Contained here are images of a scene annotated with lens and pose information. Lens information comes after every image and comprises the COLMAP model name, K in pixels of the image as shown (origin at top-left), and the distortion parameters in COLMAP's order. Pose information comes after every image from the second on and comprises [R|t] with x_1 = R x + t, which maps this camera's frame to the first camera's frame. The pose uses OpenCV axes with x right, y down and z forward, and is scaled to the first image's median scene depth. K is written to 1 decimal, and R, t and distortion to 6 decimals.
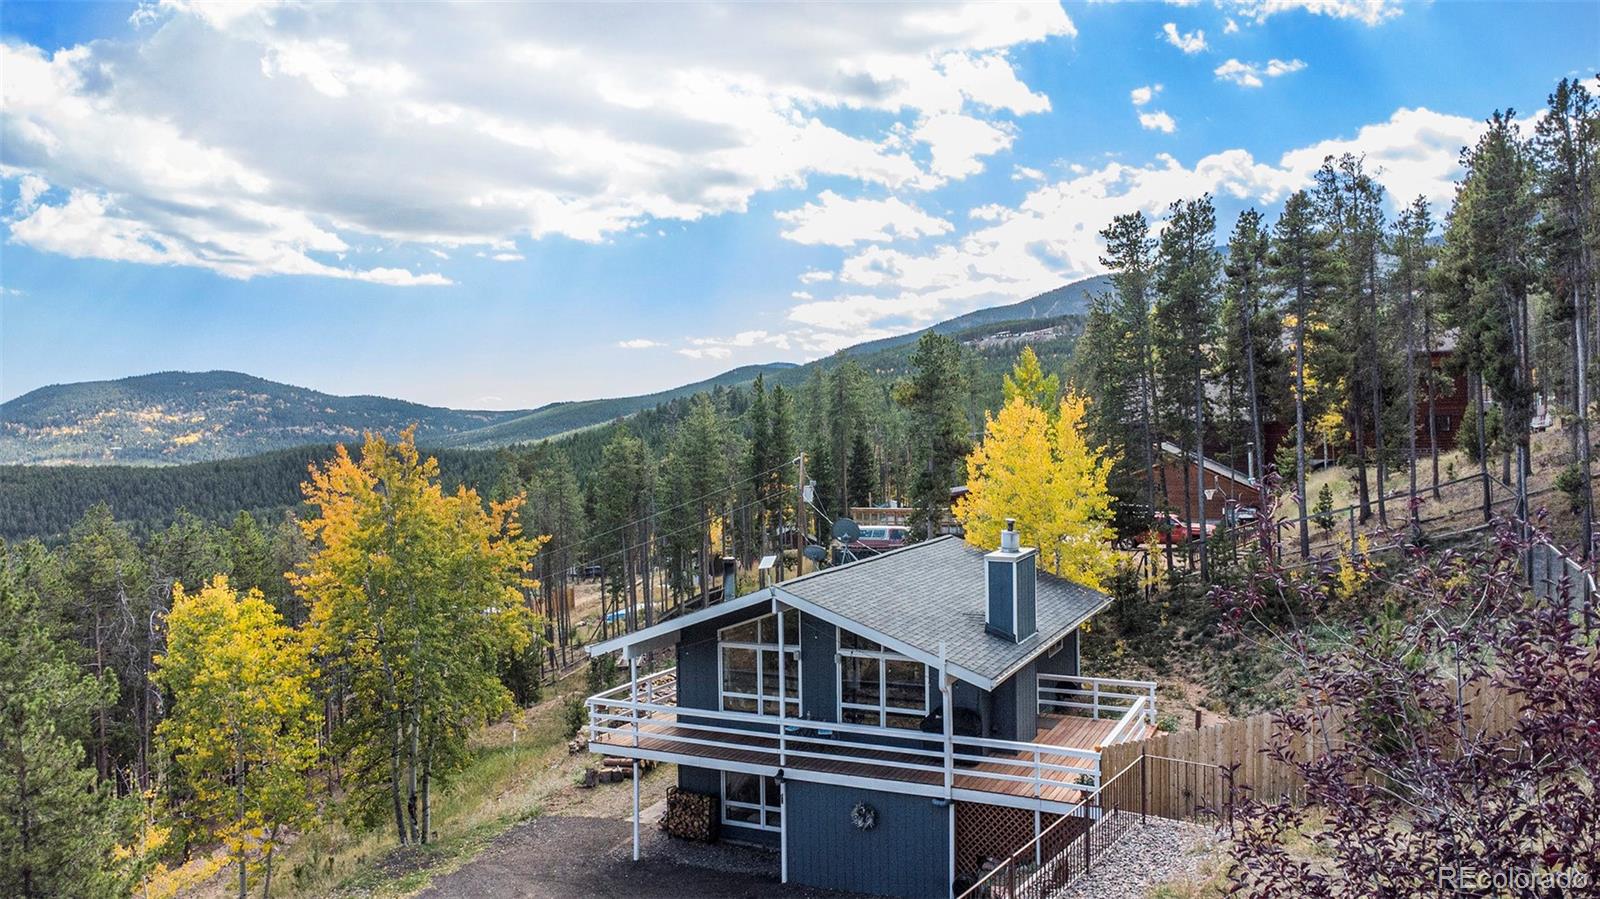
lens RADIAL K [[1138.2, 0, 800.0], [0, 1138.2, 449.5], [0, 0, 1]] dist [0.022444, -0.048383]
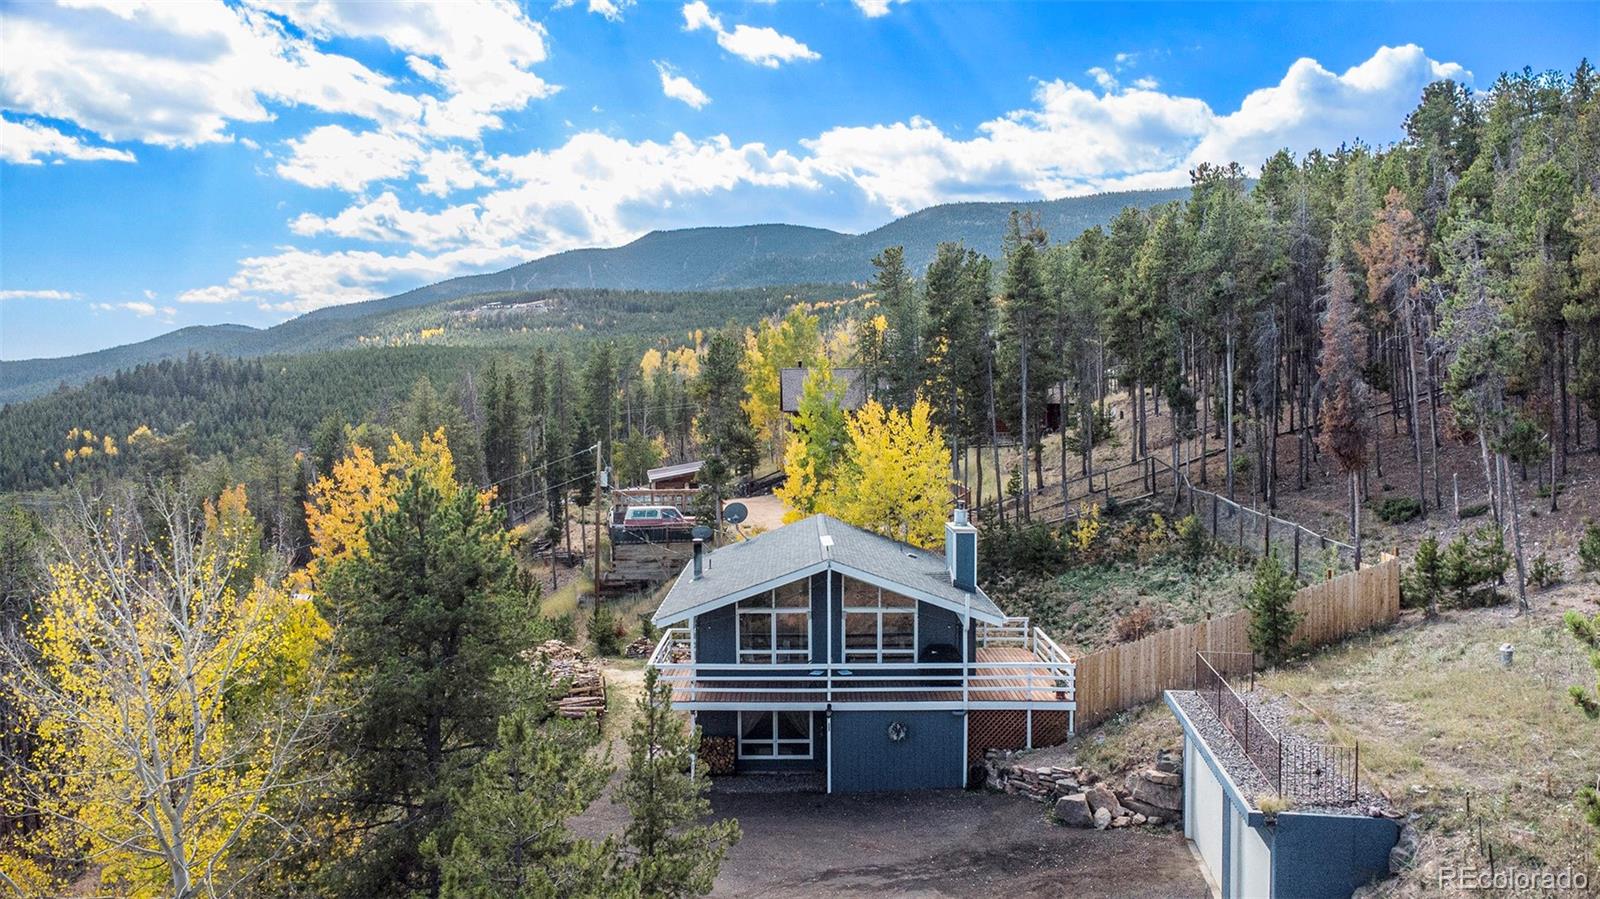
lens RADIAL K [[1138.2, 0, 800.0], [0, 1138.2, 449.5], [0, 0, 1]] dist [0.022444, -0.048383]
pose [[0.905545, -0.008724, 0.424160, -0.563542], [-0.002850, 0.999641, 0.026646, -0.035462], [-0.424240, -0.025338, 0.905195, -0.124644]]
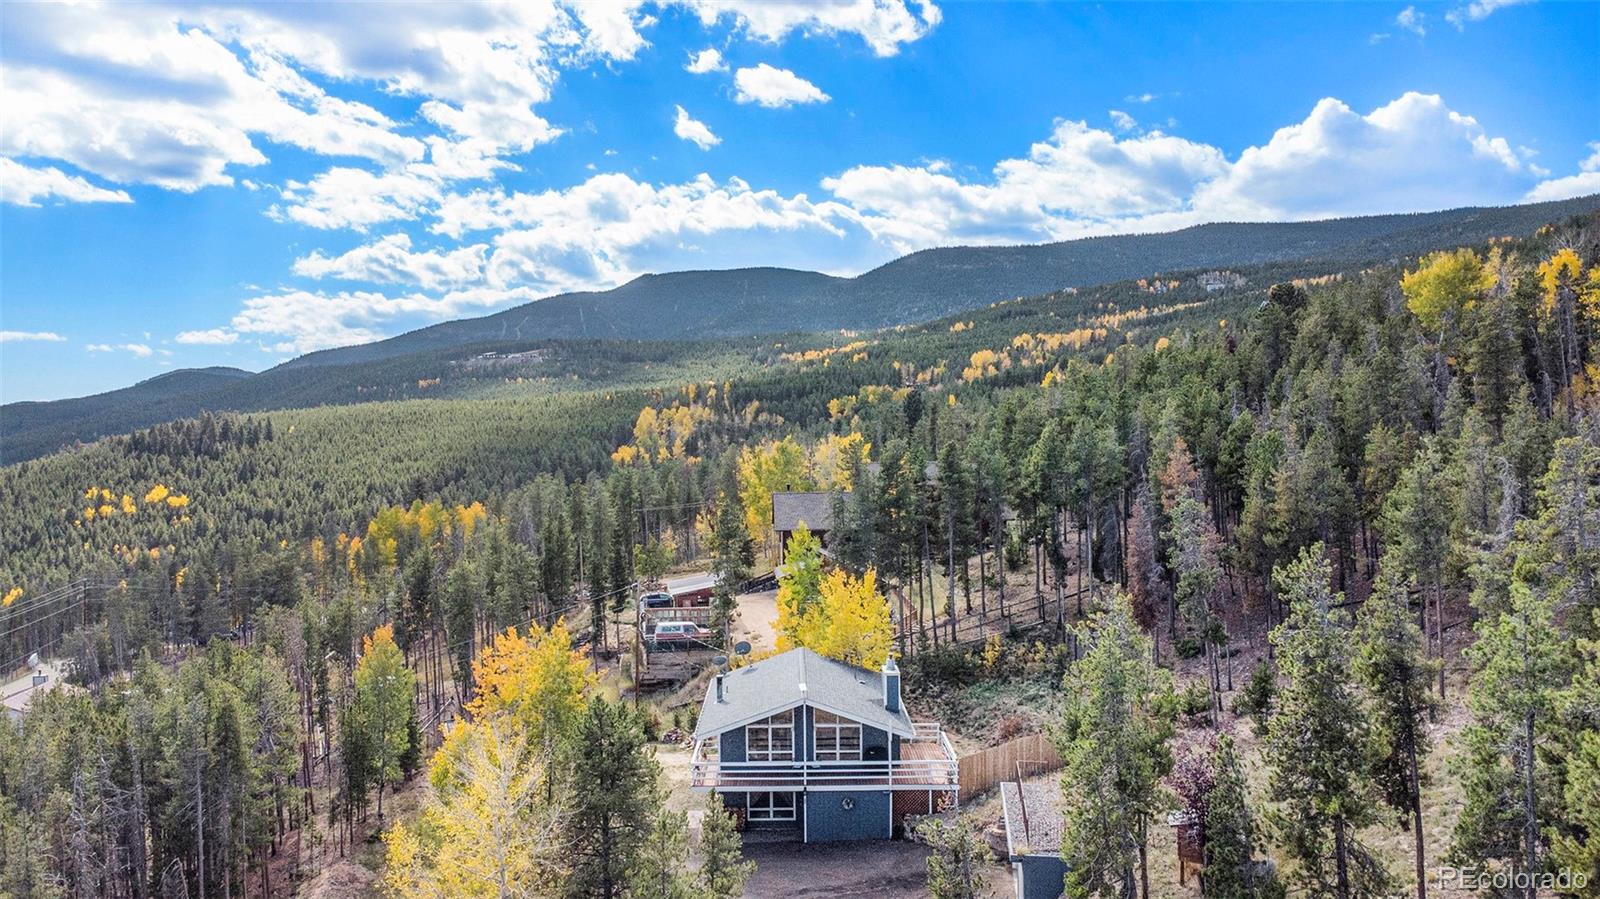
lens RADIAL K [[1086.2, 0, 801.8], [0, 1086.2, 515.7], [0, 0, 1]] dist [0.000247, -0.042084]
pose [[0.901800, -0.017146, 0.431814, -0.820129], [0.000598, 0.999261, 0.038429, -0.266530], [-0.432154, -0.034397, 0.901144, -0.697670]]
